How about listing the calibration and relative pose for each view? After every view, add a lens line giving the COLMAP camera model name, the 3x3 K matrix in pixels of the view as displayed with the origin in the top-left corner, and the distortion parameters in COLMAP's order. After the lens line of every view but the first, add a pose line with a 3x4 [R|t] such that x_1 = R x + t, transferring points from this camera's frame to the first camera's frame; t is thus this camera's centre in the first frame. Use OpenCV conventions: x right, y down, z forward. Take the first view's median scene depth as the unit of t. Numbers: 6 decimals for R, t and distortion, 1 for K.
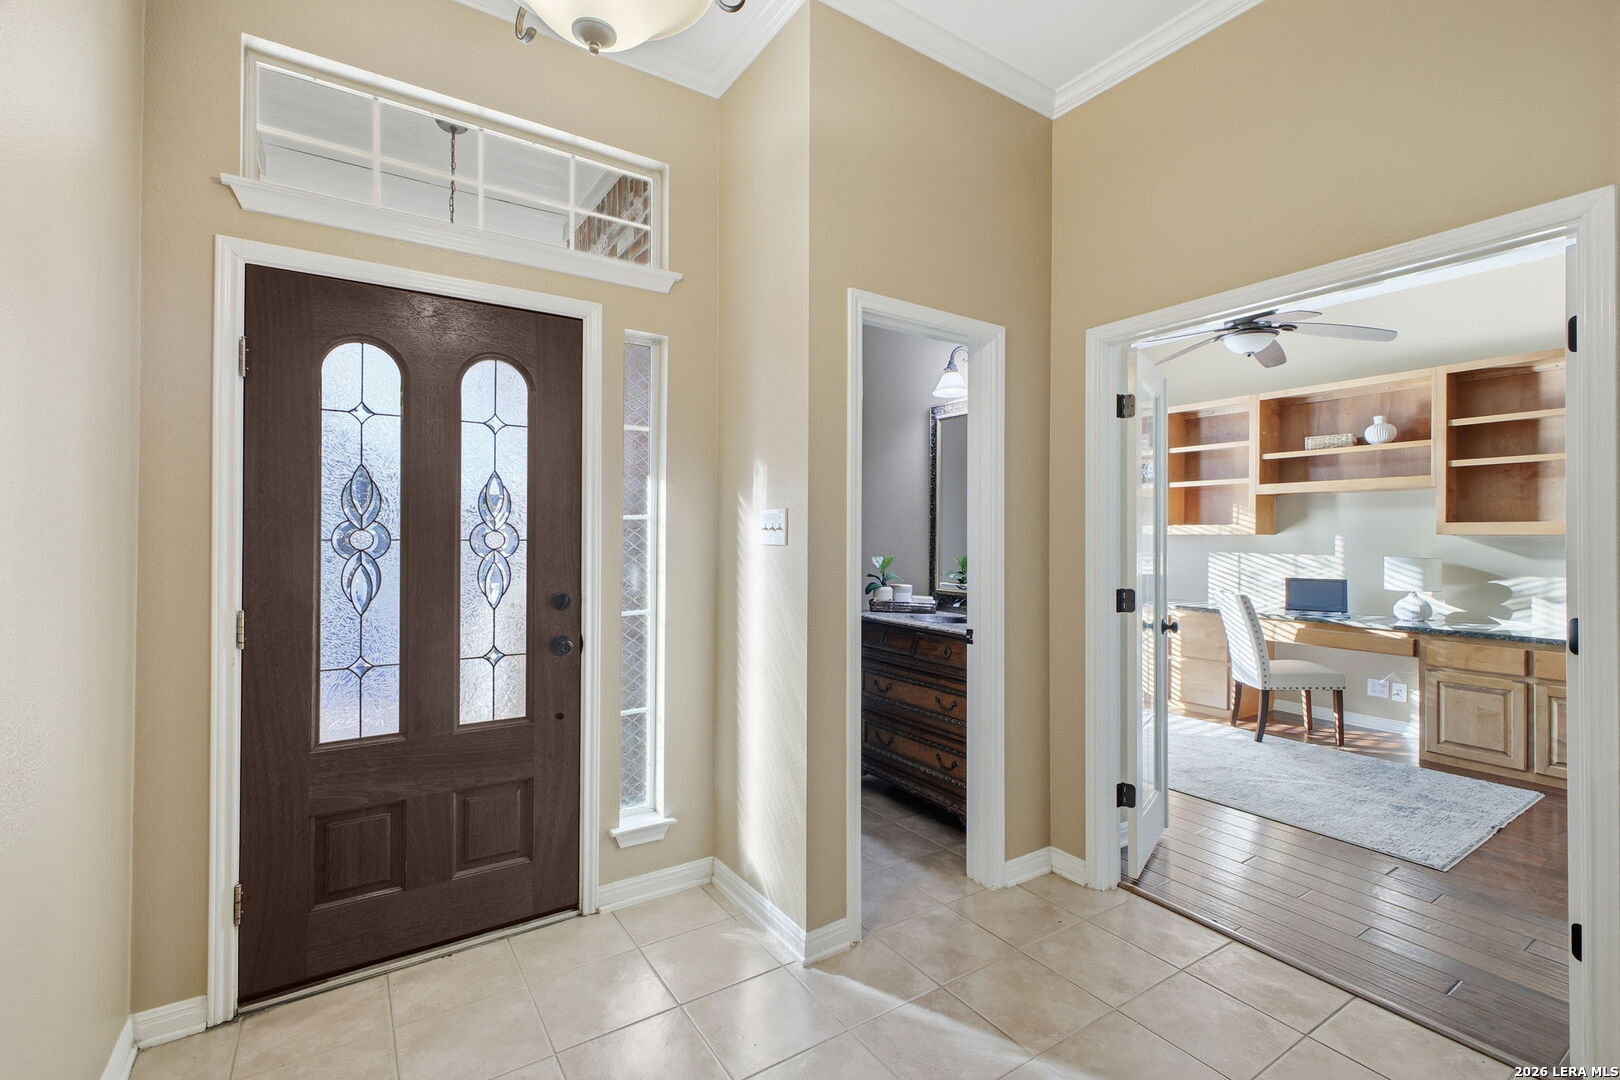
lens RADIAL K [[731.3, 0, 812.7], [0, 731.3, 531.1], [0, 0, 1]] dist [0.009527, -0.000627]
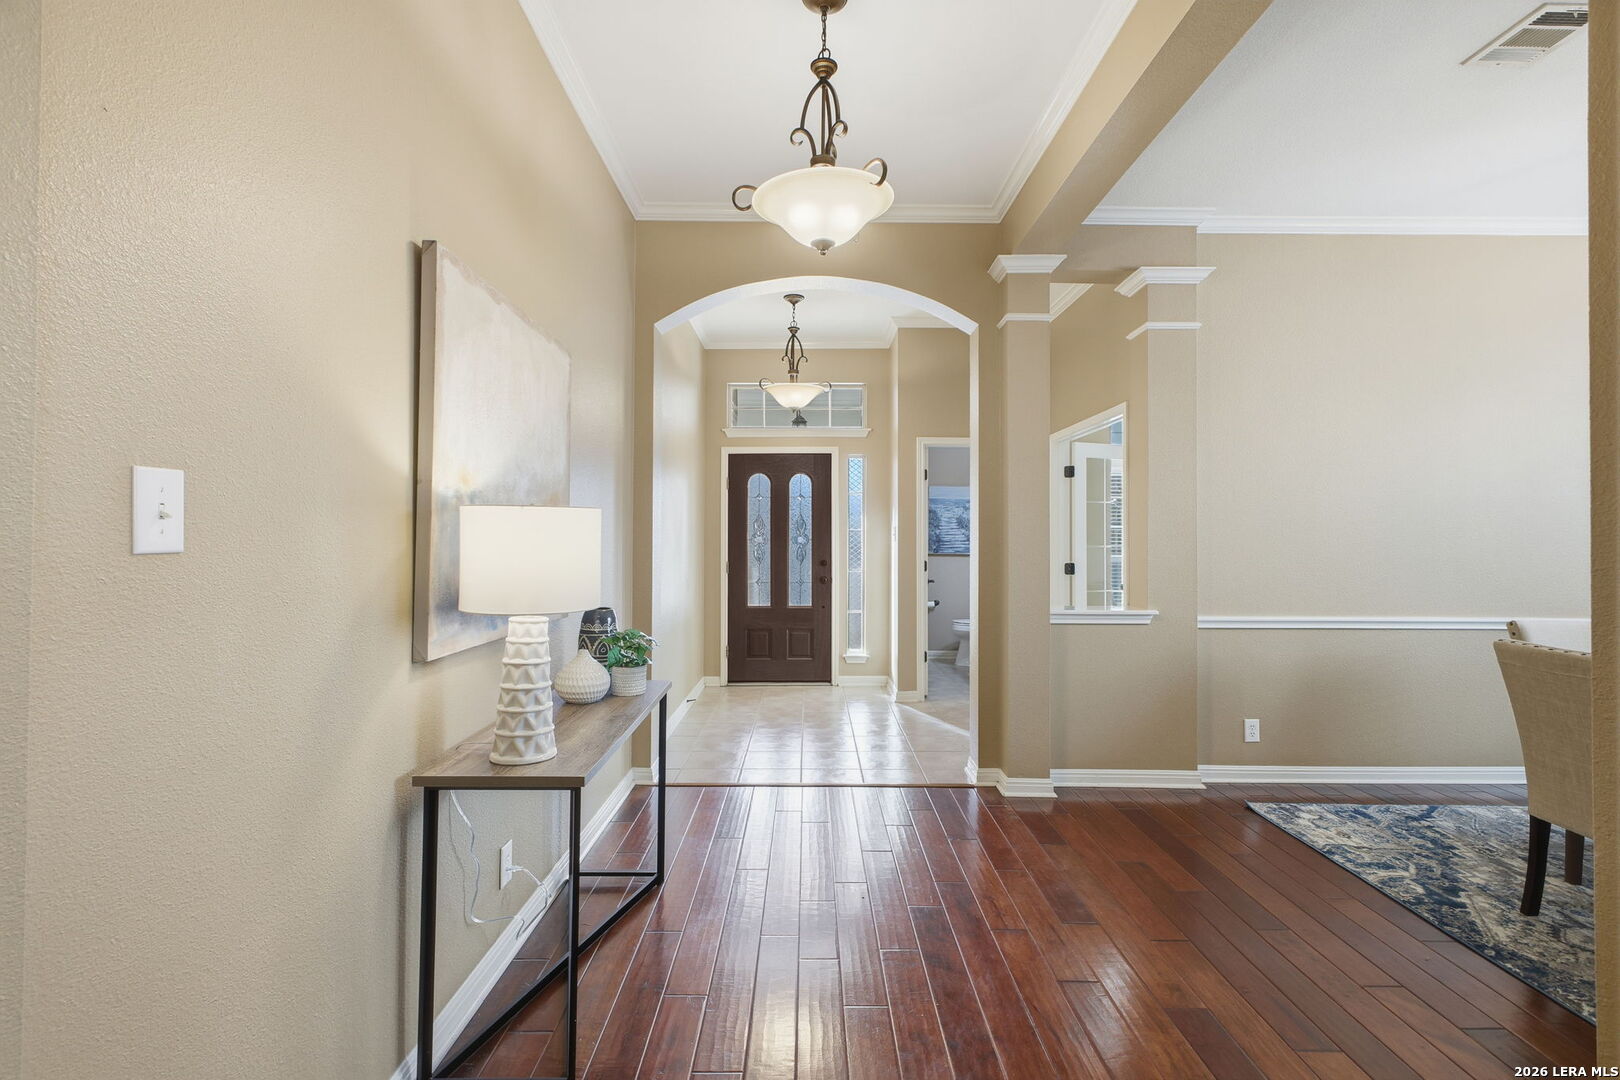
lens RADIAL K [[731.3, 0, 813.6], [0, 731.3, 537.1], [0, 0, 1]] dist [0.009527, -0.000627]
pose [[0.832345, -0.005854, -0.554227, 1.136036], [0.004100, 0.999982, -0.004405, 0.014627], [0.554242, 0.001394, 0.832354, -1.262403]]
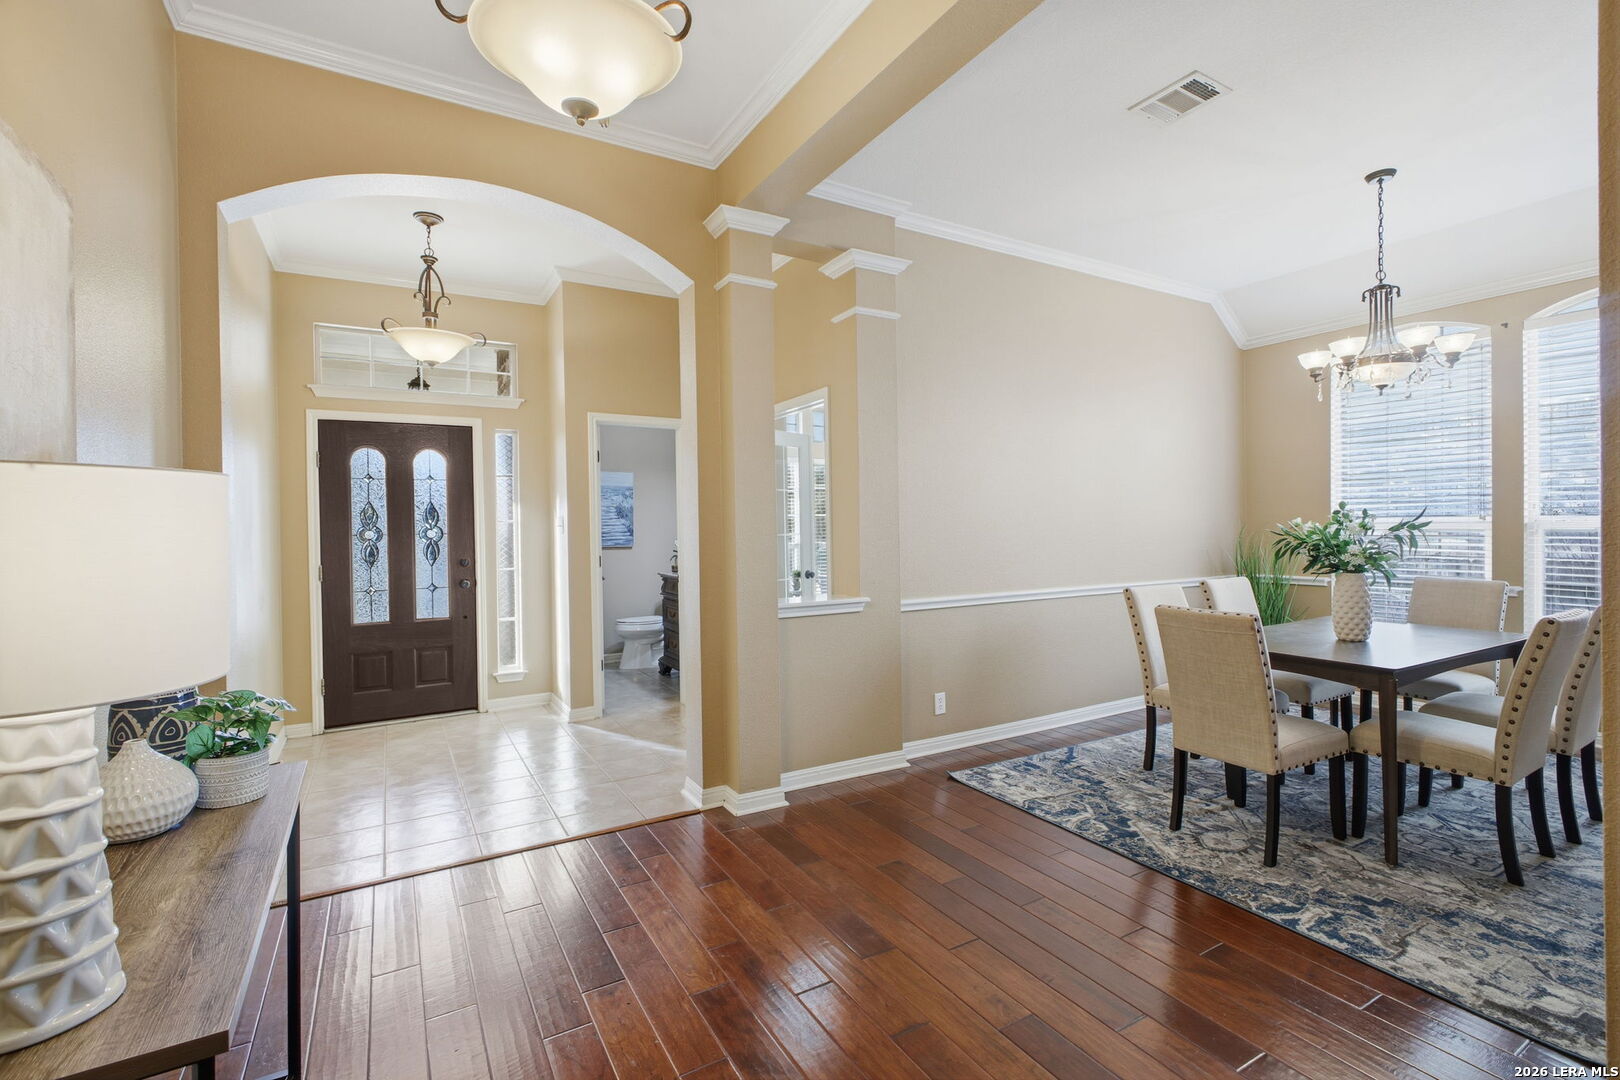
lens RADIAL K [[731.3, 0, 809.3], [0, 731.3, 534.9], [0, 0, 1]] dist [0.009527, -0.000627]
pose [[0.997997, -0.020792, -0.059751, 0.815651], [0.021543, 0.999696, 0.011958, 0.012990], [0.059484, -0.013221, 0.998142, -1.100572]]
